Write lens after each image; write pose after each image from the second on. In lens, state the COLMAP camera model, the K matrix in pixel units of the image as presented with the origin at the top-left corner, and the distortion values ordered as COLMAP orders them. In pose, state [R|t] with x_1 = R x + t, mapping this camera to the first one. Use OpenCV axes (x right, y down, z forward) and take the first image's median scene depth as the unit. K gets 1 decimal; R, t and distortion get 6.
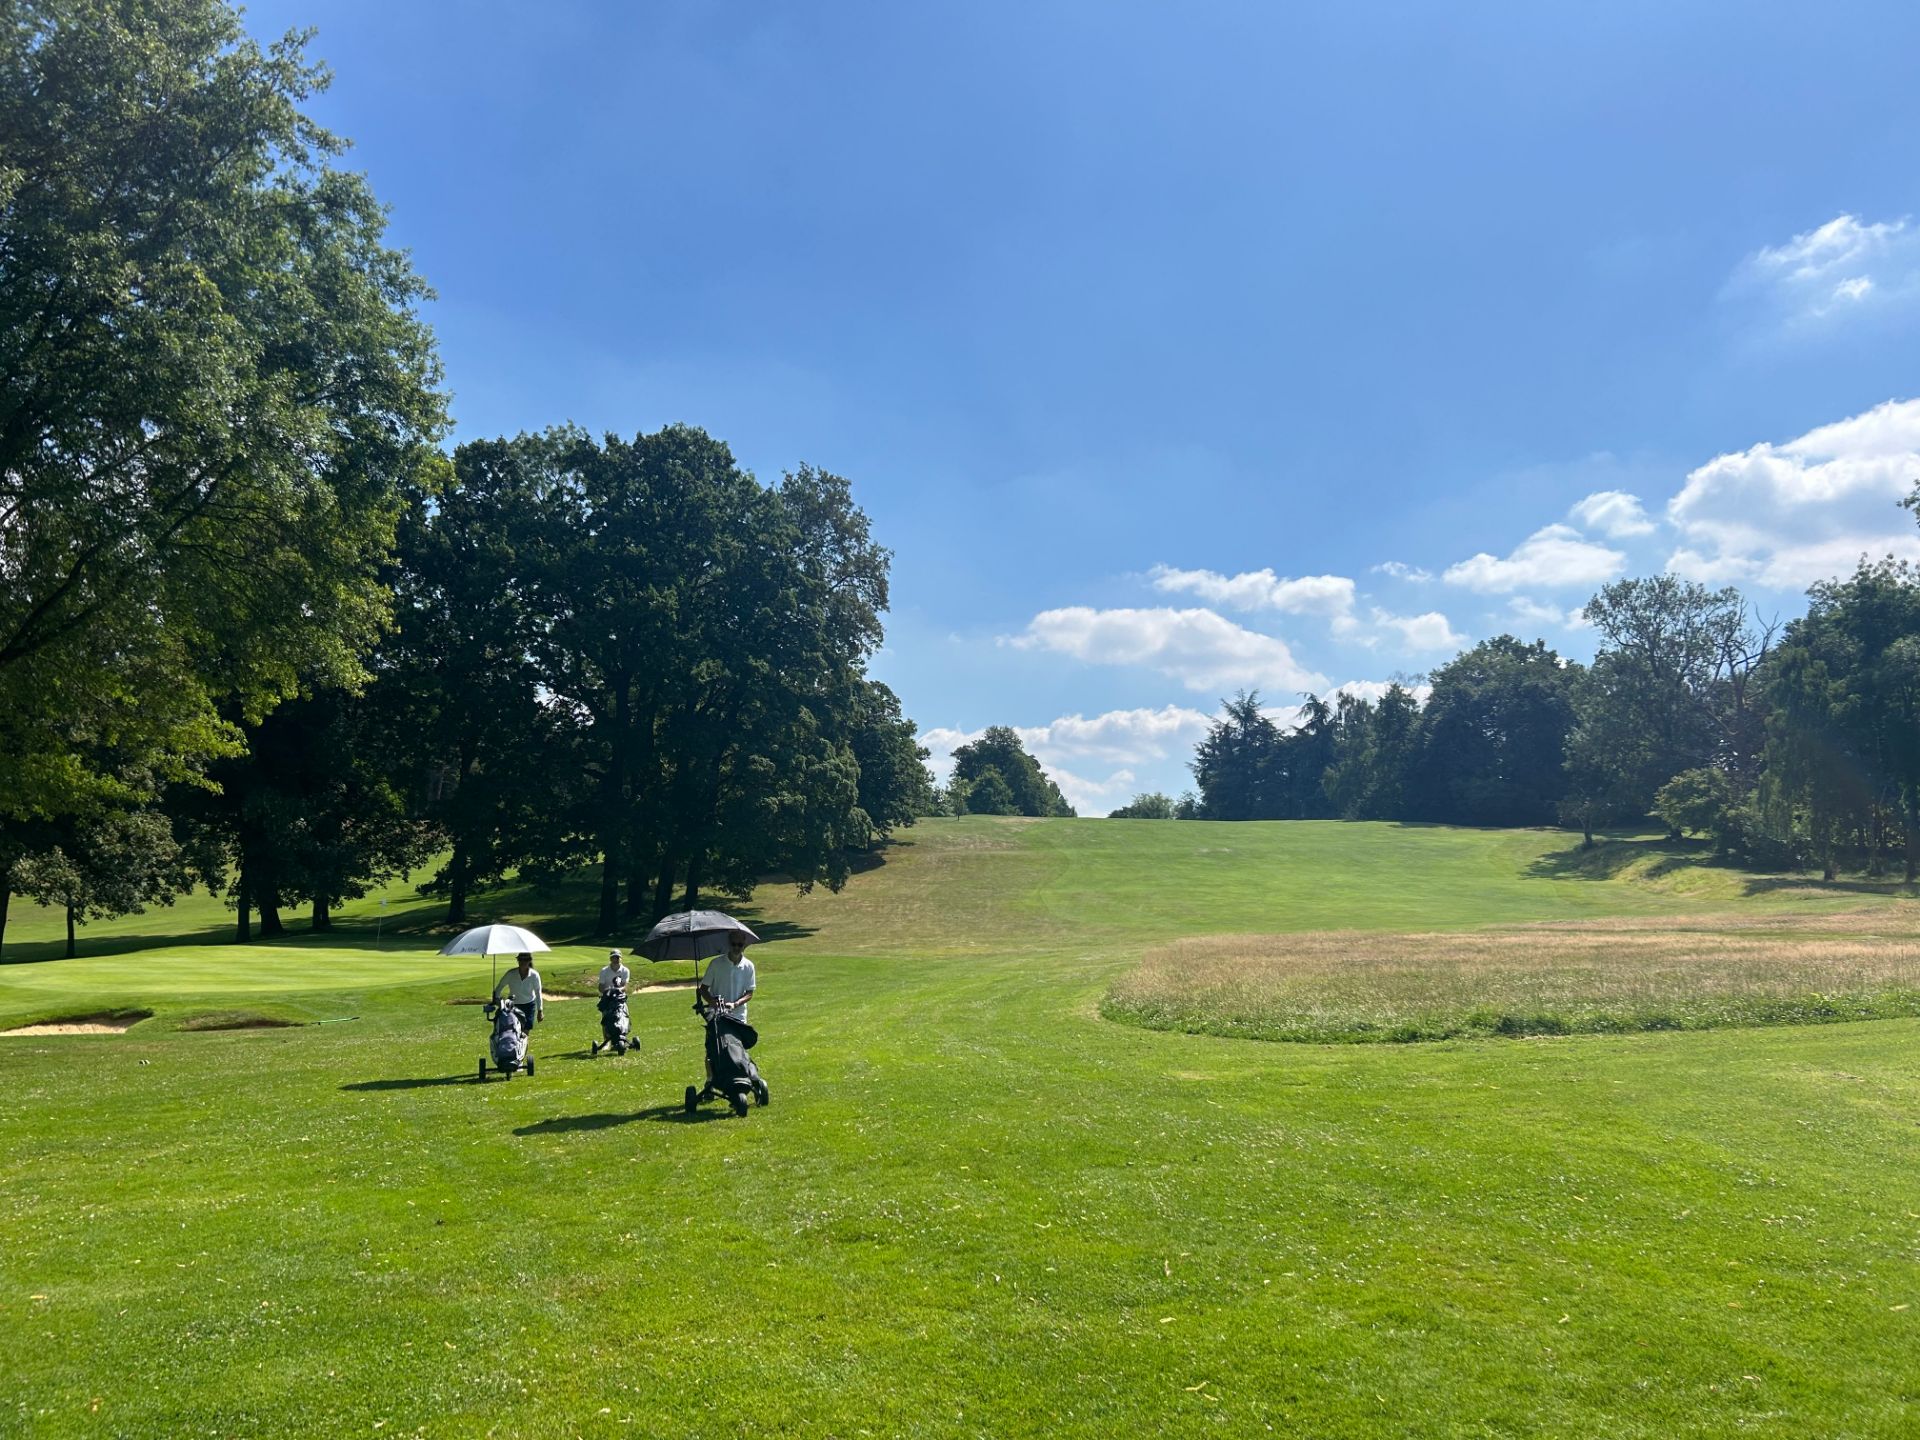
lens RADIAL K [[1430.4, 0, 955.7], [0, 1430.4, 714.6], [0, 0, 1]] dist [0.052138, -0.056432]
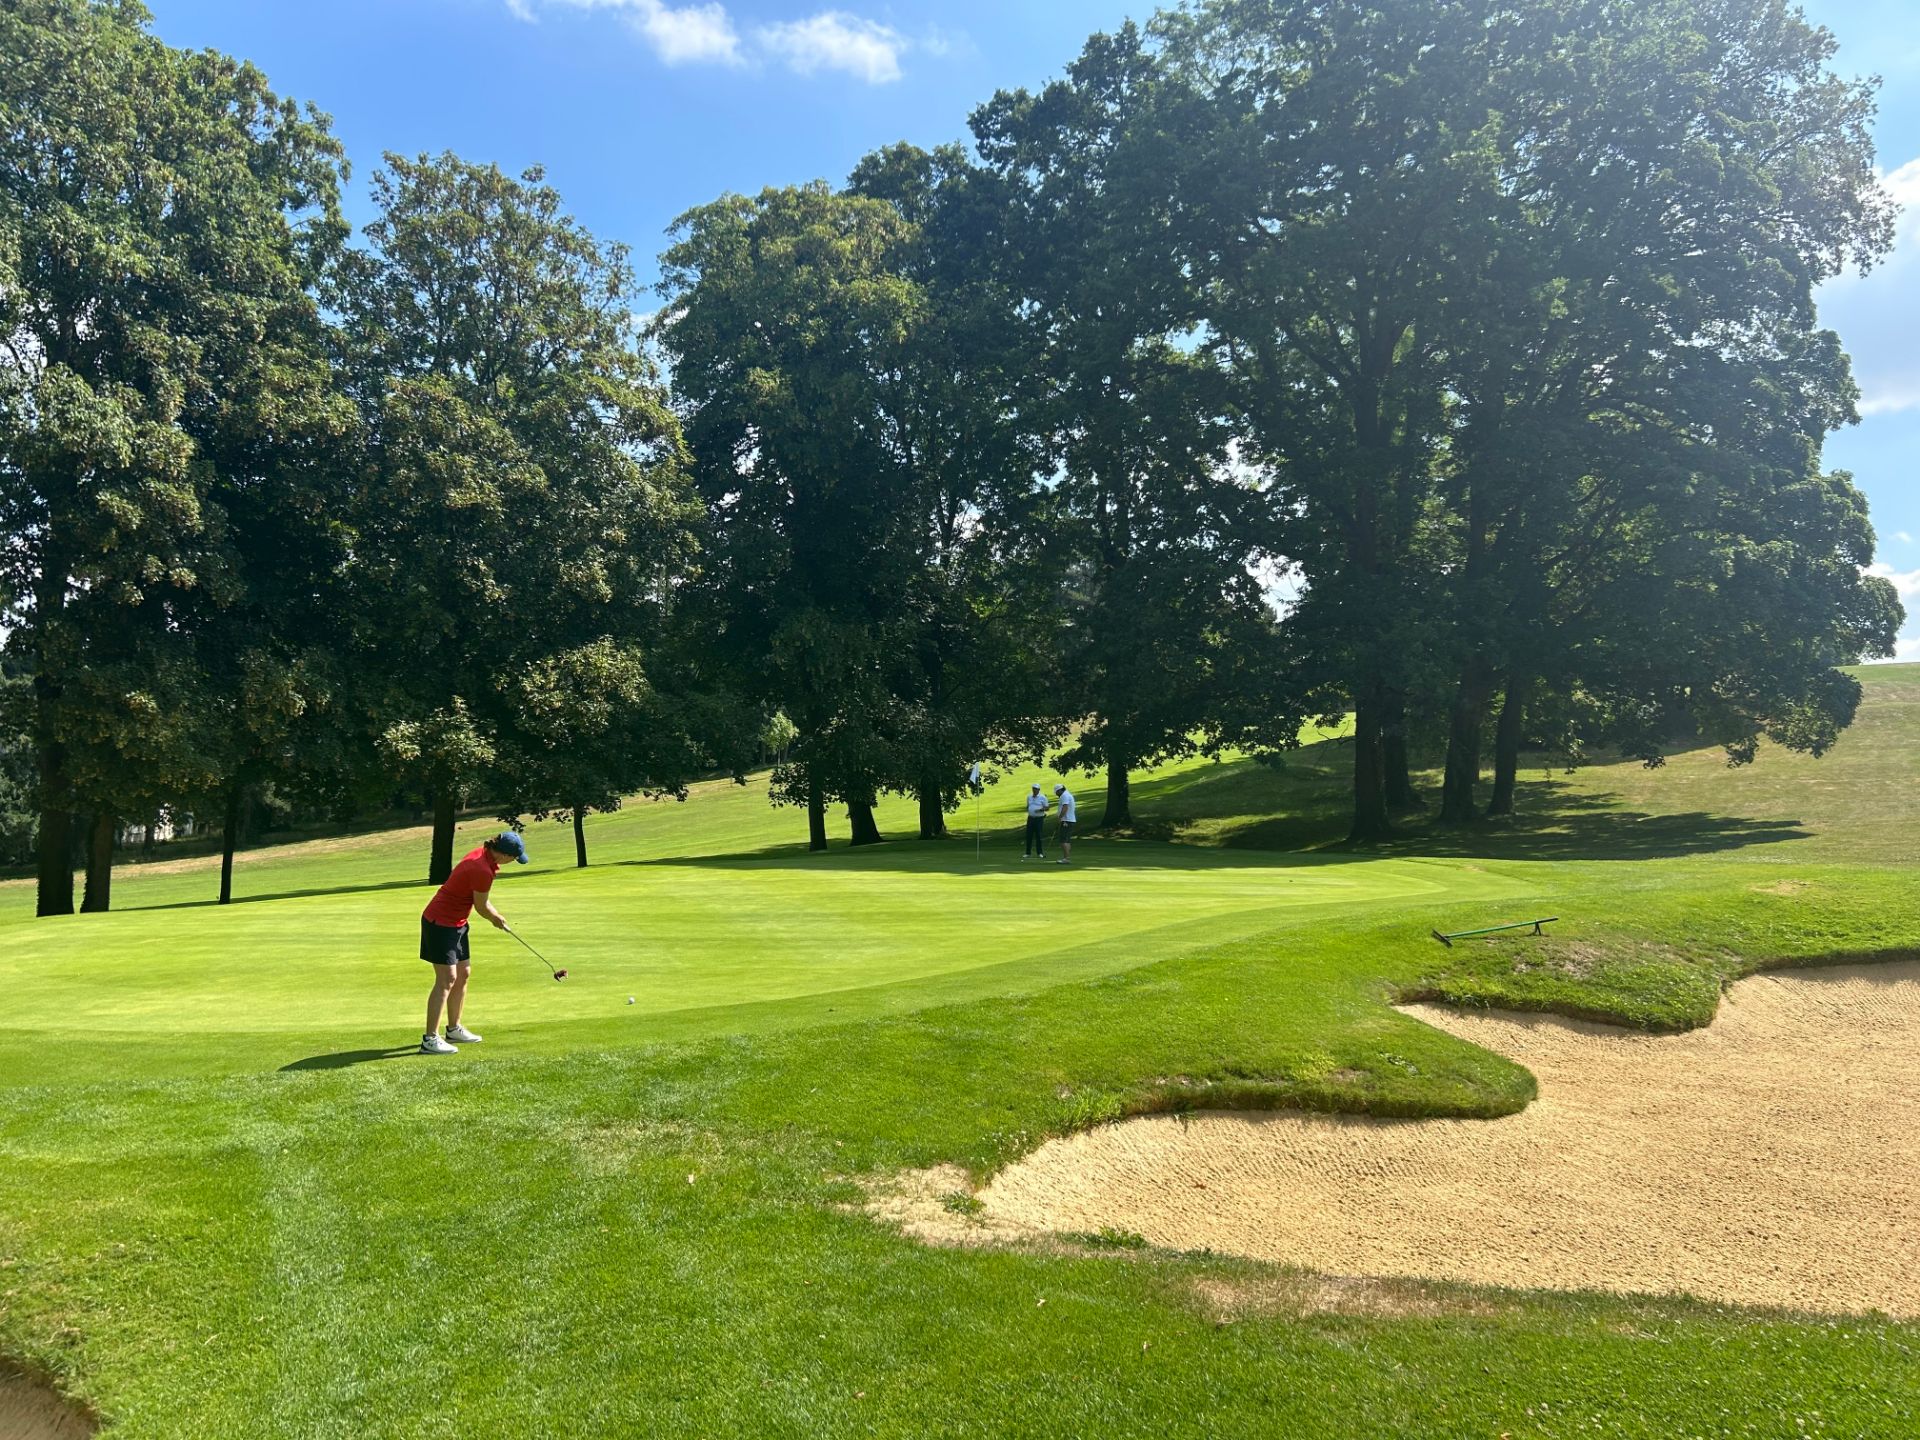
lens RADIAL K [[1430.4, 0, 955.7], [0, 1430.4, 714.6], [0, 0, 1]] dist [0.052138, -0.056432]
pose [[0.904263, -0.057076, -0.423144, -0.183695], [0.081274, 0.995915, 0.039348, 0.086180], [0.419170, -0.069972, 0.905208, 0.522908]]
